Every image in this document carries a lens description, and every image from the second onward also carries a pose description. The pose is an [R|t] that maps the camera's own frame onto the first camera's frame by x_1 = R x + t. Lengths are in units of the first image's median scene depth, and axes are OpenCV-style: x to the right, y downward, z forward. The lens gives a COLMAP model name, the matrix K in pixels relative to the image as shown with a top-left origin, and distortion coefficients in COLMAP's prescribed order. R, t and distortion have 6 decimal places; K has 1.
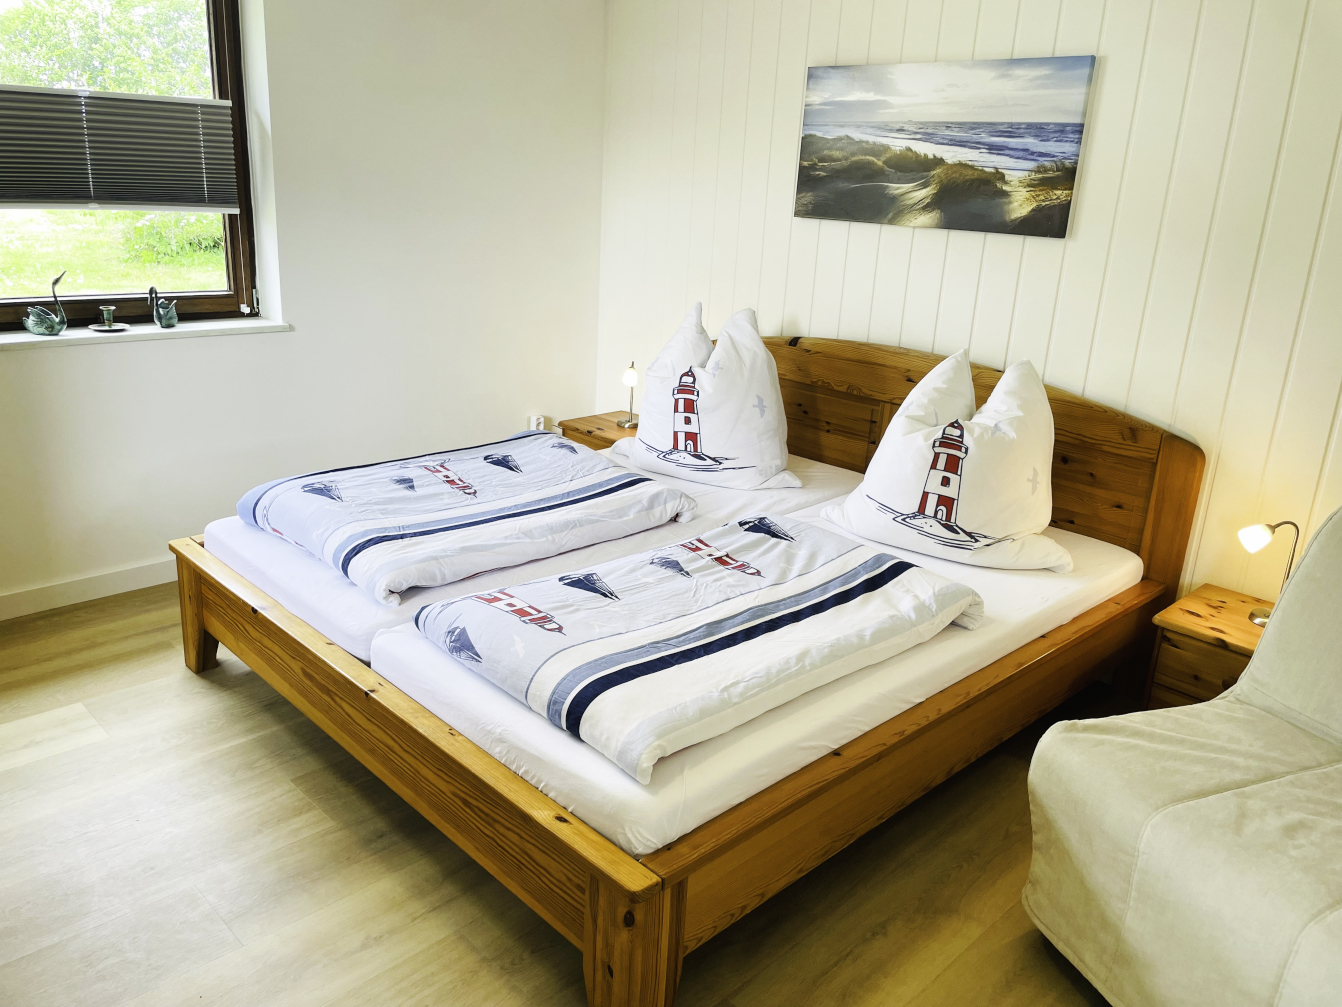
lens RADIAL K [[1049.7, 0, 671.0], [0, 1049.7, 503.5], [0, 0, 1]] dist [0.081117, -0.130299]
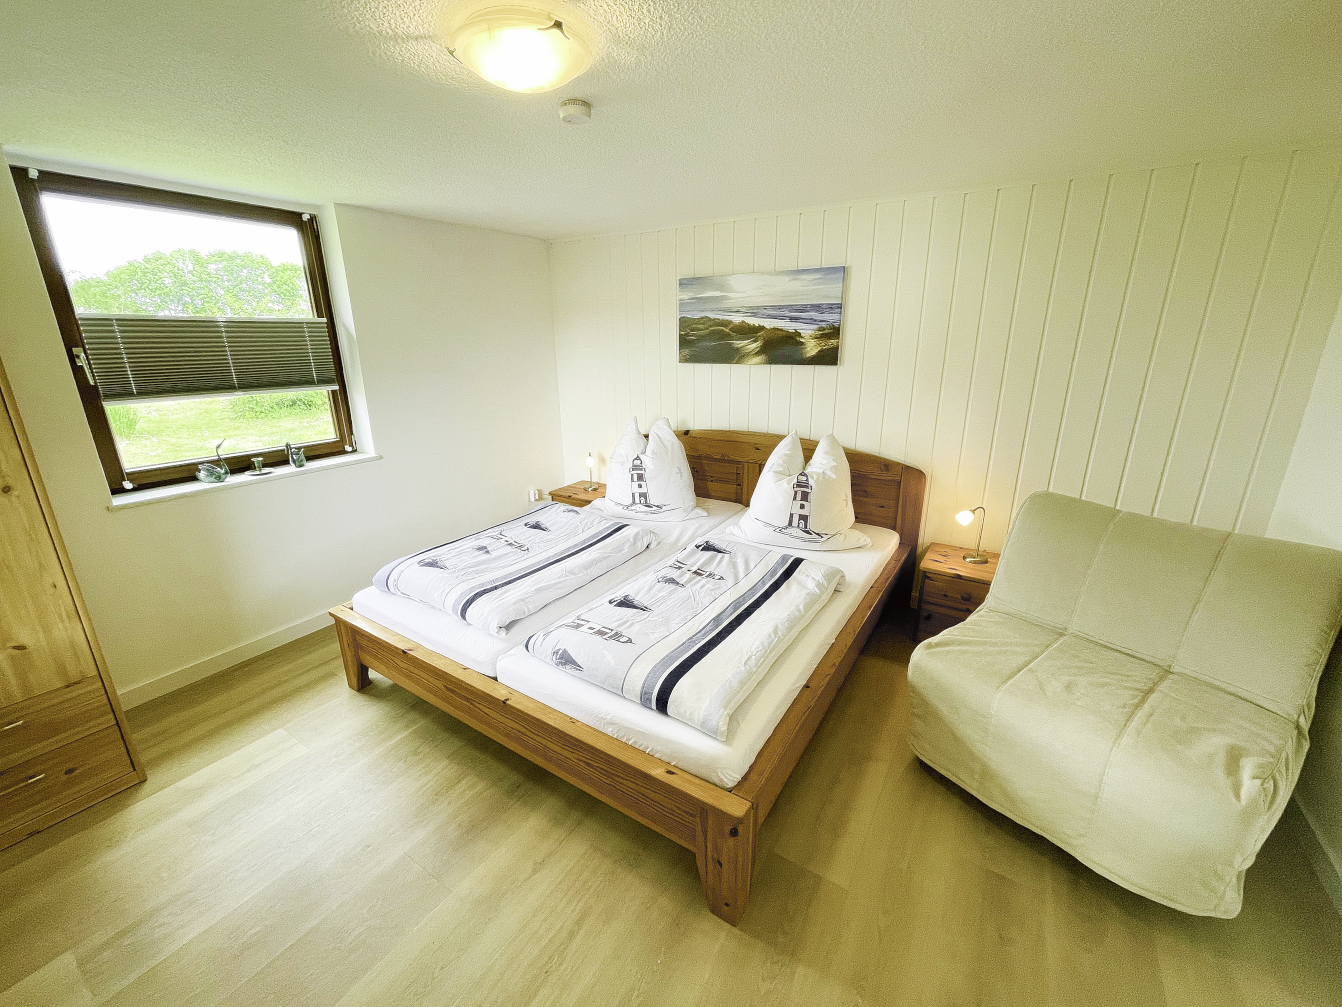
lens RADIAL K [[551.5, 0, 671.0], [0, 551.5, 503.5], [0, 0, 1]] dist [-0.012429, -0.000162]
pose [[0.971973, -0.125327, 0.198899, -0.131849], [0.126327, 0.991959, 0.007703, -0.058211], [-0.198265, 0.017639, 0.979990, 0.131334]]
